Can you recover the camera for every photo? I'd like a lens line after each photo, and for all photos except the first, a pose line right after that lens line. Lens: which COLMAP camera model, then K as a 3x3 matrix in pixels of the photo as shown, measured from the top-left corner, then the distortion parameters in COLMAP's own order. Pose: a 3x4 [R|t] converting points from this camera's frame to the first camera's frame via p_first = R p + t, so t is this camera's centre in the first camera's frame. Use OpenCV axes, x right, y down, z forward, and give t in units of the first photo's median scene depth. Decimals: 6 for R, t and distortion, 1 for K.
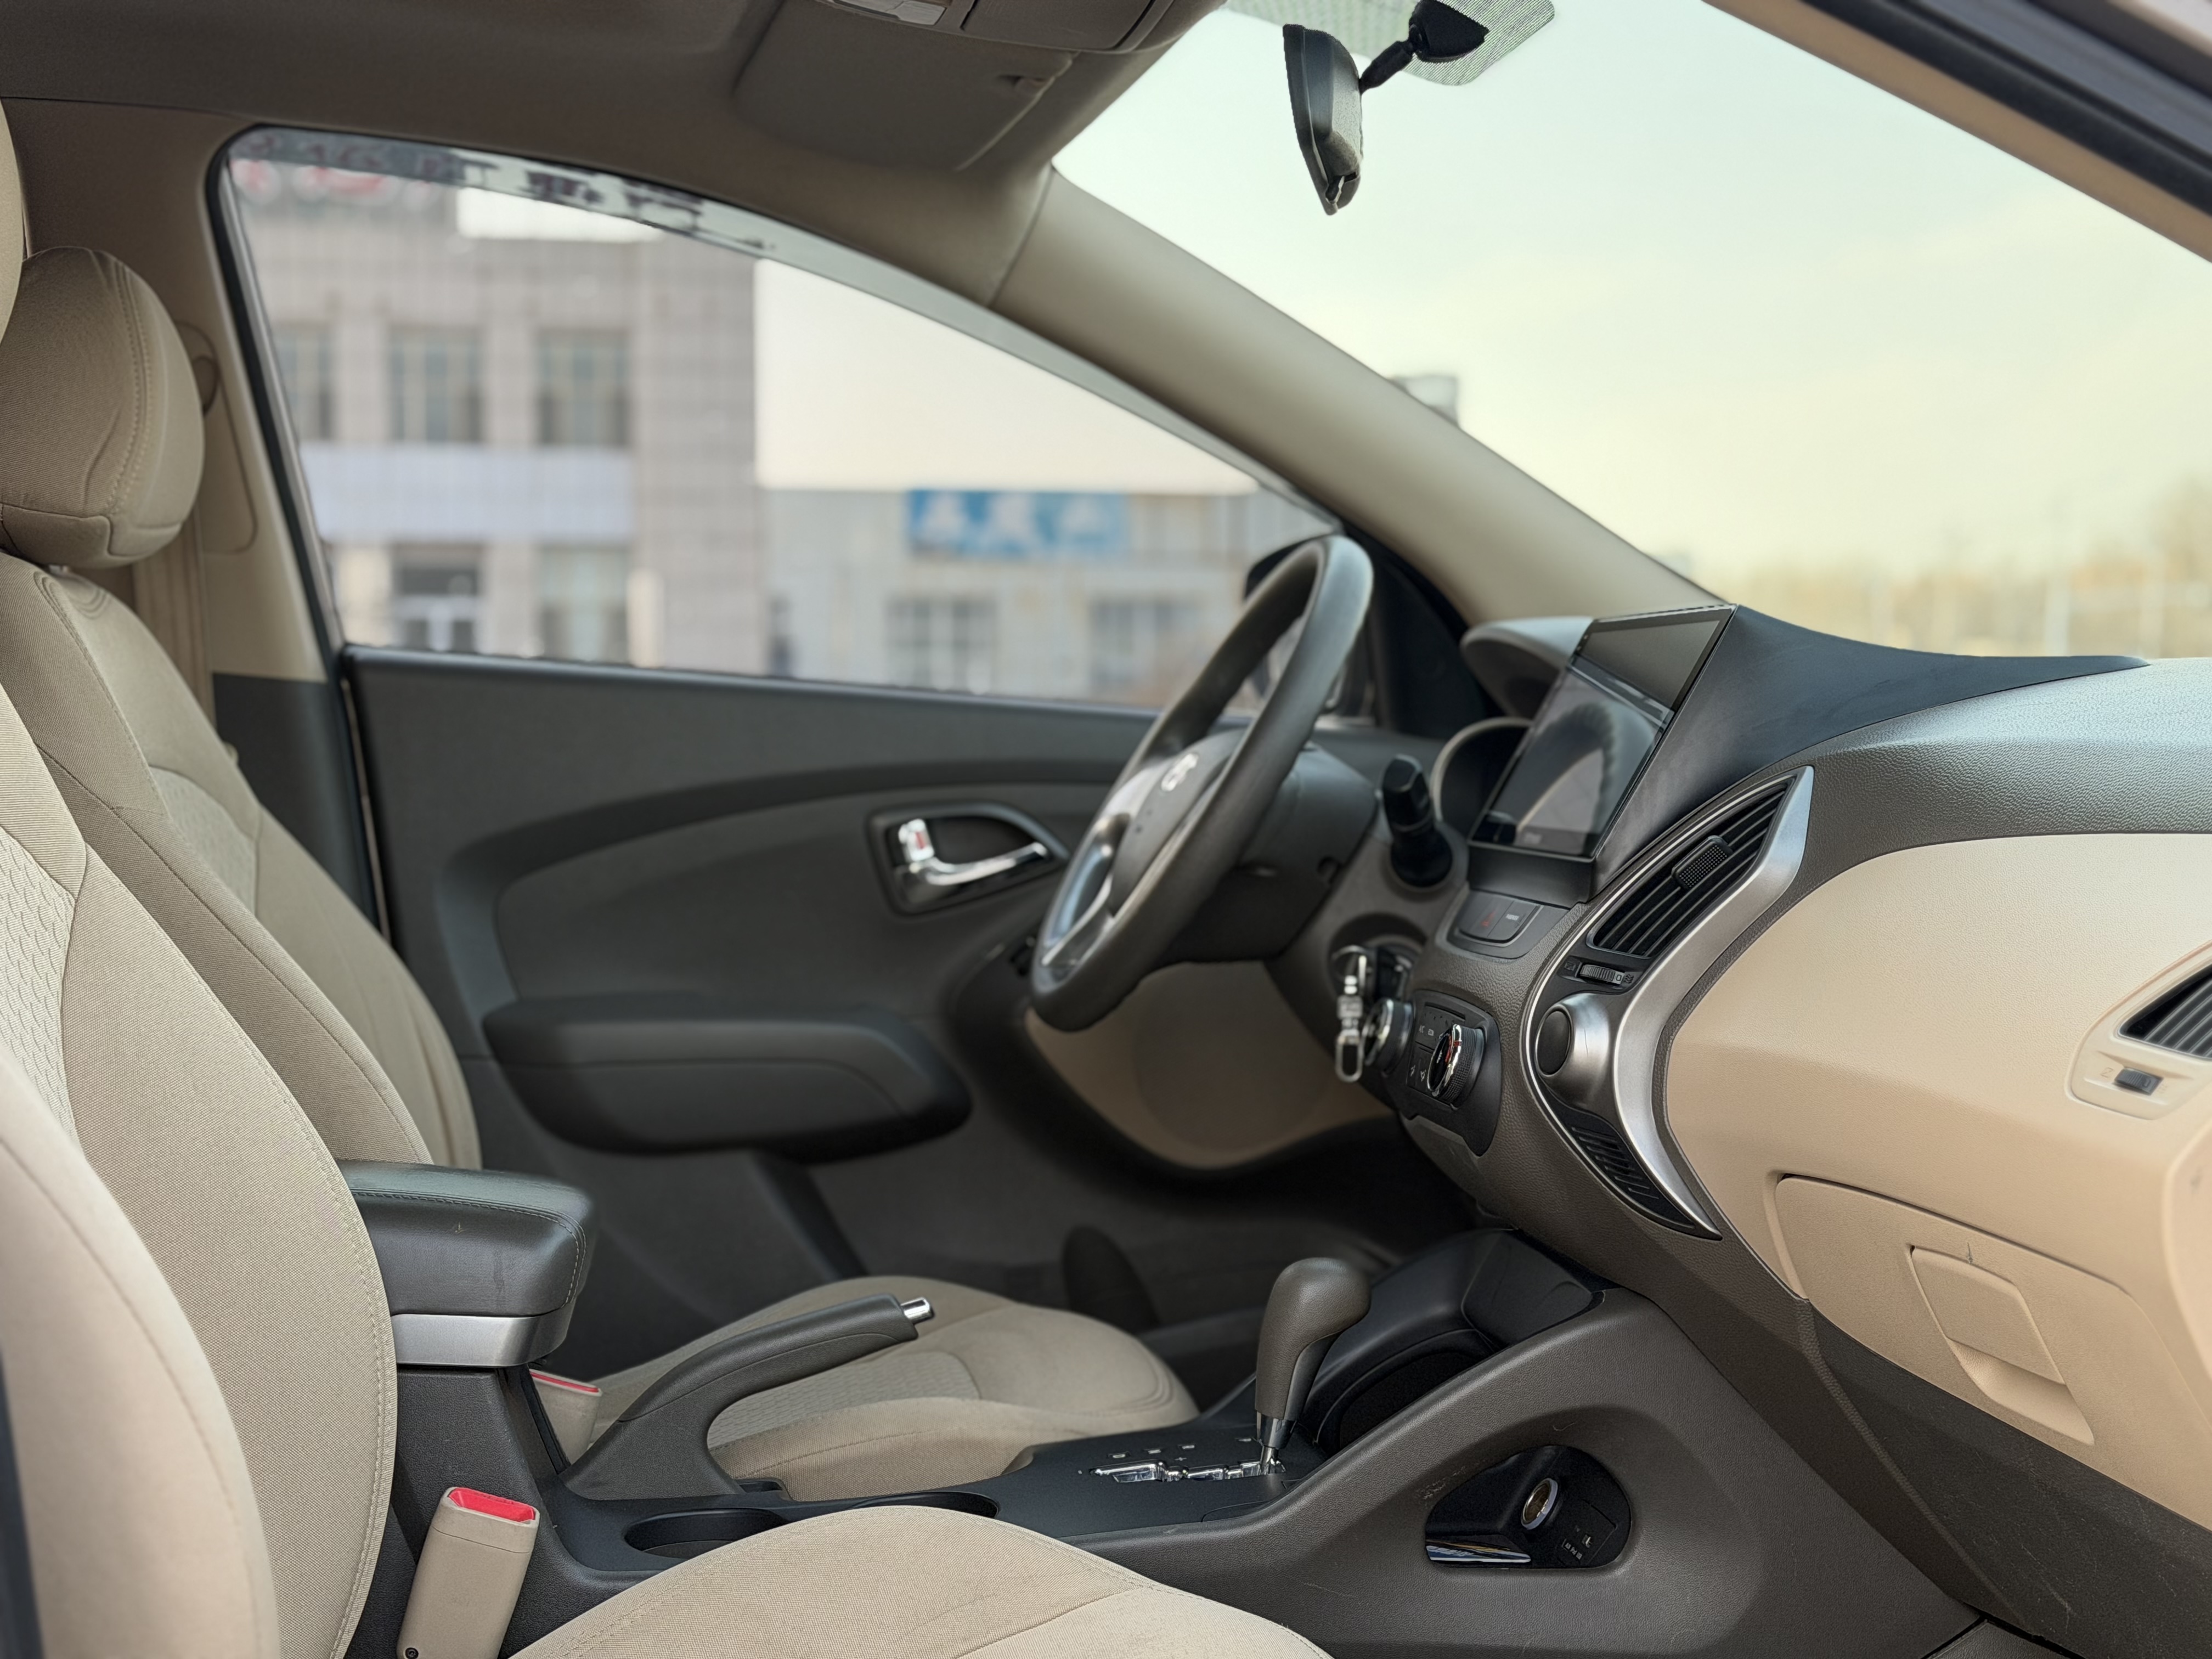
lens RADIAL K [[3218.5, 0, 1107.2], [0, 3218.5, 828.4], [0, 0, 1]] dist [0.010025, 0.000000]
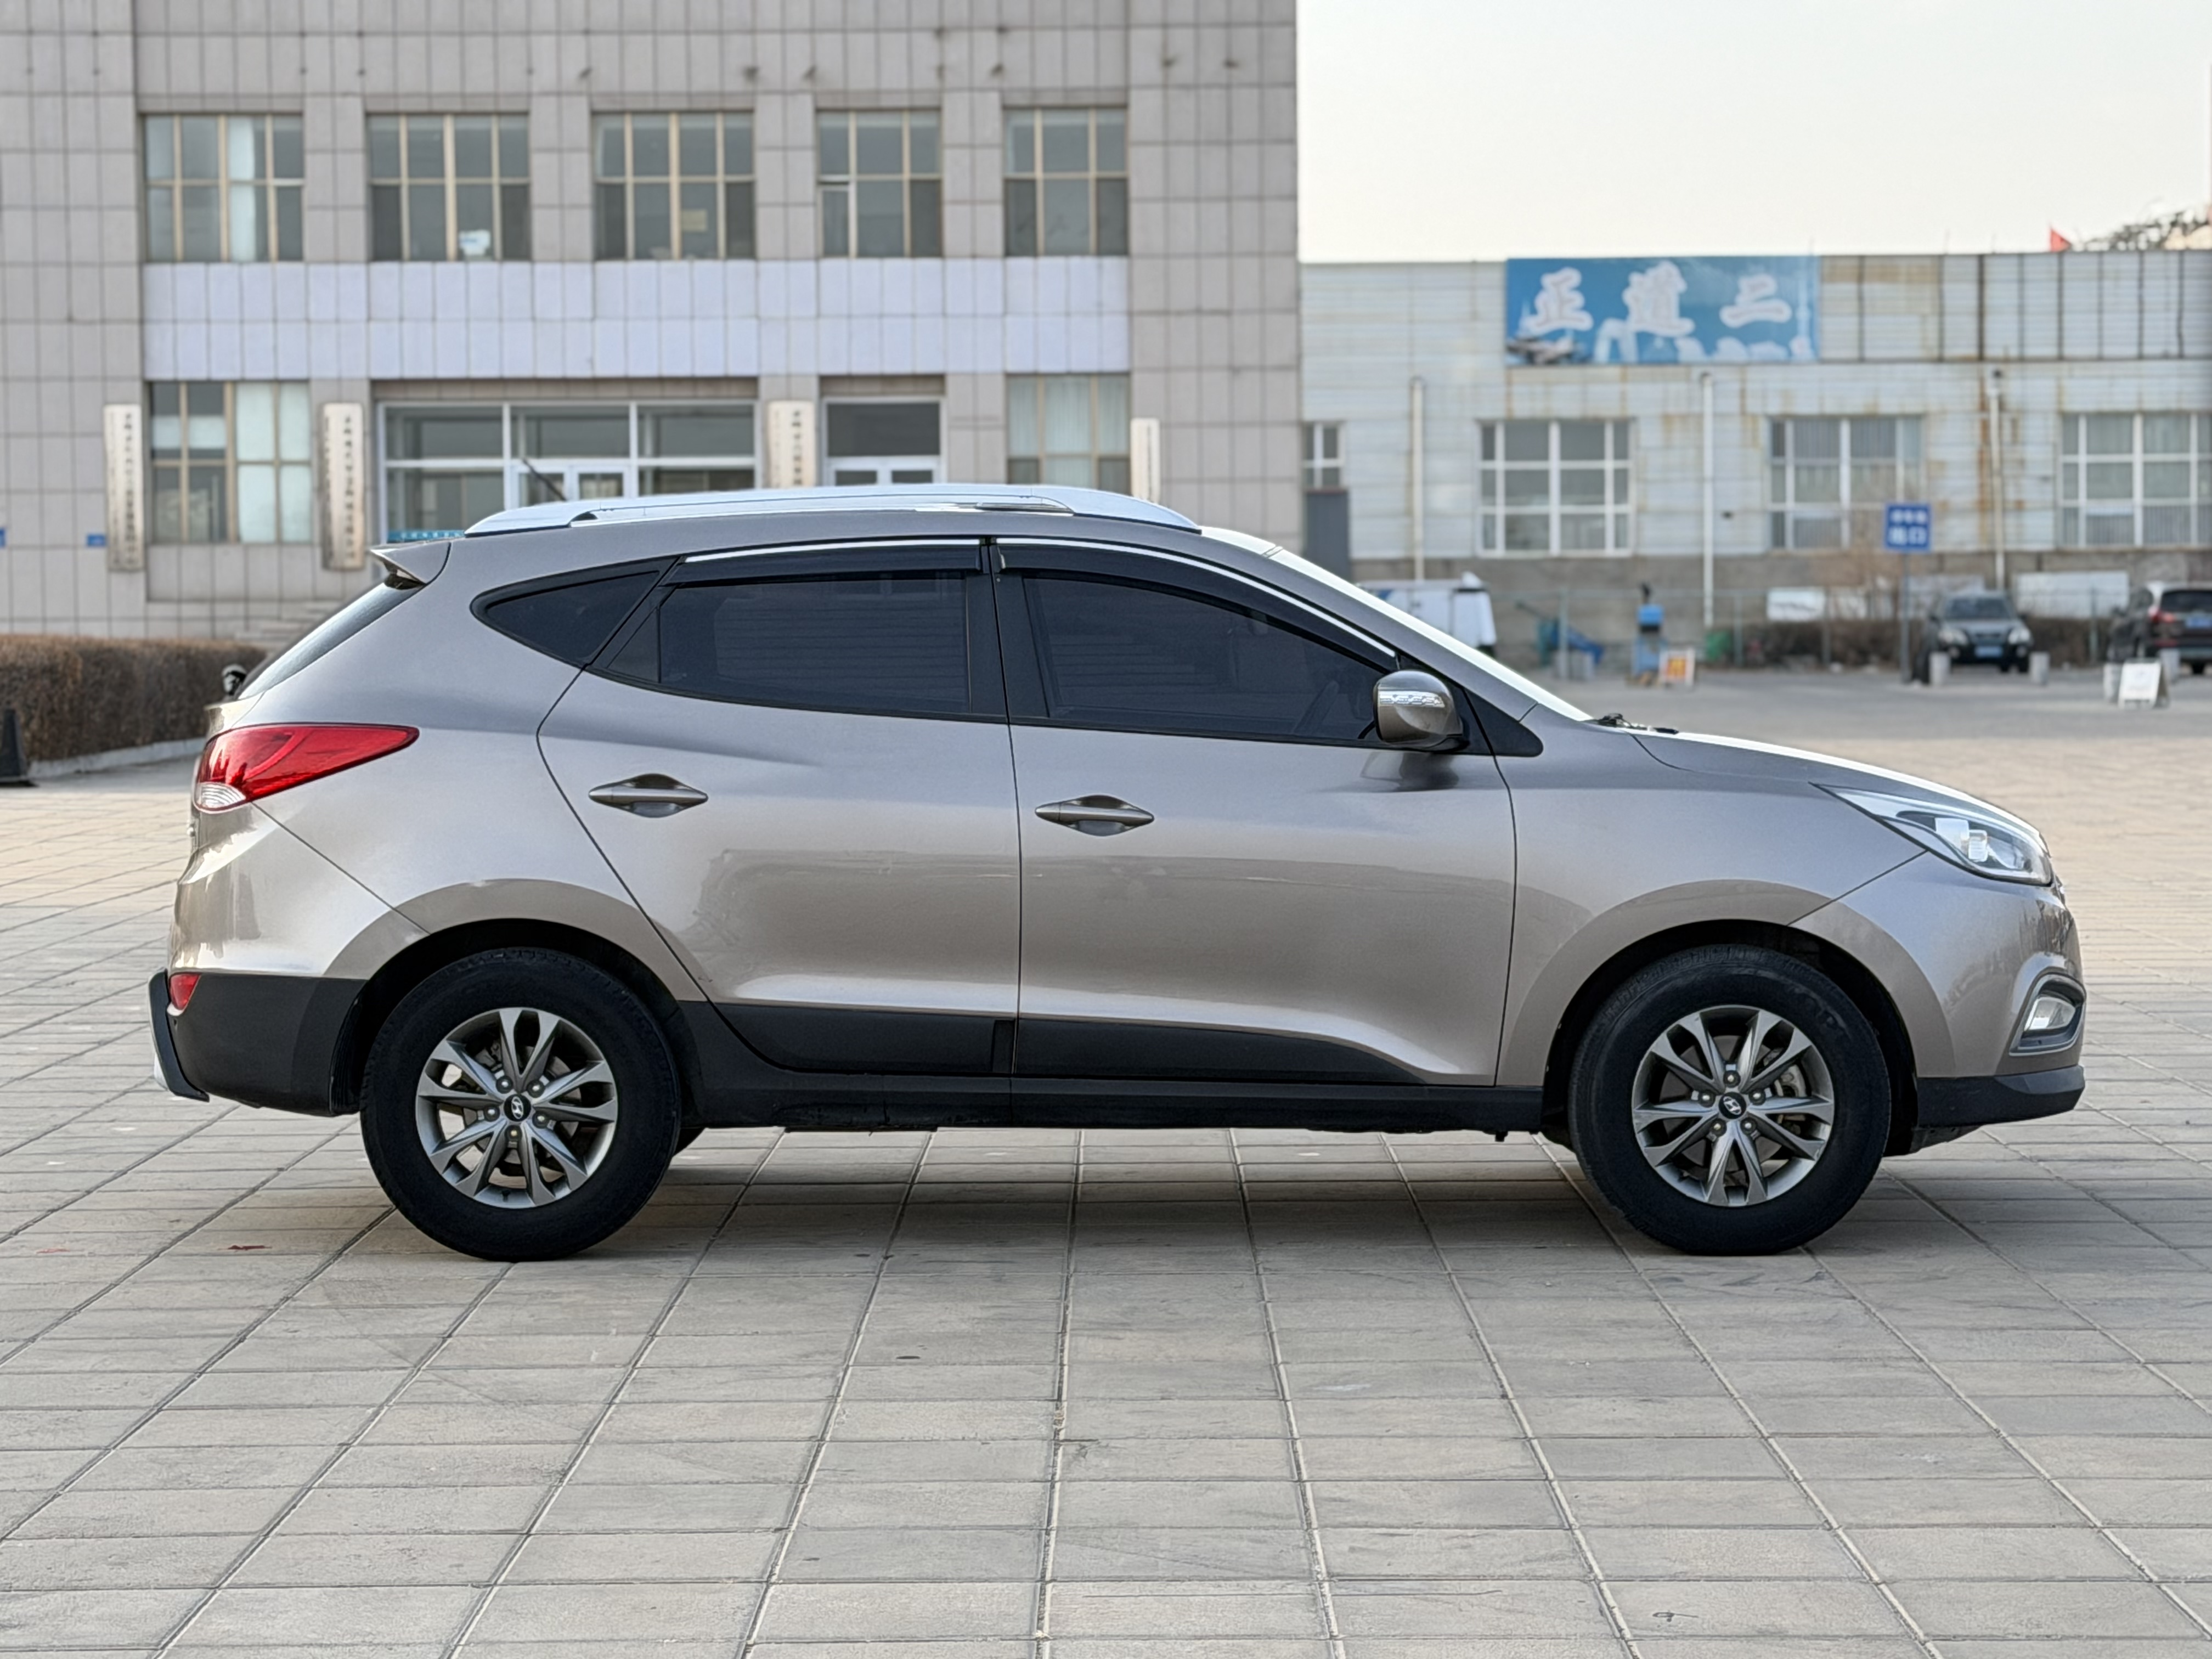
lens RADIAL K [[4900.7, 0, 1106.2], [0, 4900.7, 829.4], [0, 0, 1]] dist [0.132371, 0.000000]
pose [[0.989084, 0.001696, -0.147344, 0.019820], [0.000954, 0.999839, 0.017912, -0.001066], [0.147351, -0.017857, 0.988923, -0.160187]]
